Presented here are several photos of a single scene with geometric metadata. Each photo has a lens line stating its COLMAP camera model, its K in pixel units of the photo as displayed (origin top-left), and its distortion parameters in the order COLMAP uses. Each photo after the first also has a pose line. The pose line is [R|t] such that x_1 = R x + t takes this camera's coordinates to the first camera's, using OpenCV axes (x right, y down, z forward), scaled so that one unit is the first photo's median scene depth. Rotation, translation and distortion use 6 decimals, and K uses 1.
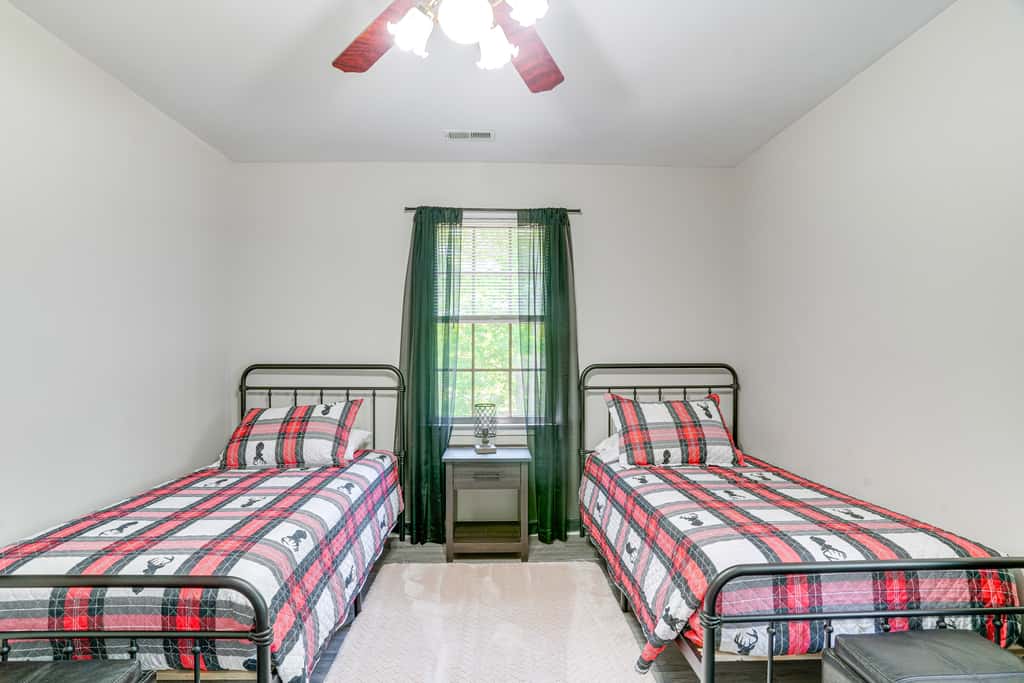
lens RADIAL K [[521.2, 0, 498.1], [0, 521.2, 345.3], [0, 0, 1]] dist [-0.071136, 0.031001]
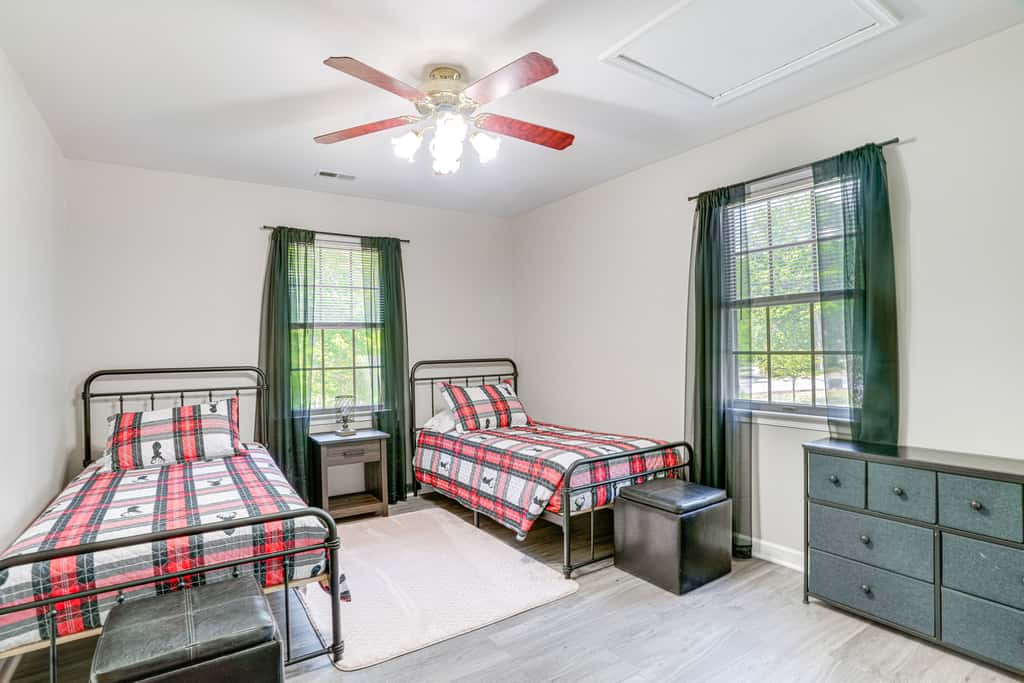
lens RADIAL K [[521.2, 0, 498.1], [0, 521.2, 345.3], [0, 0, 1]] dist [-0.071136, 0.031001]
pose [[0.858193, -0.012254, 0.513182, -0.374408], [0.014799, 0.999890, -0.000872, 0.001203], [-0.513114, 0.008343, 0.858280, -0.248401]]
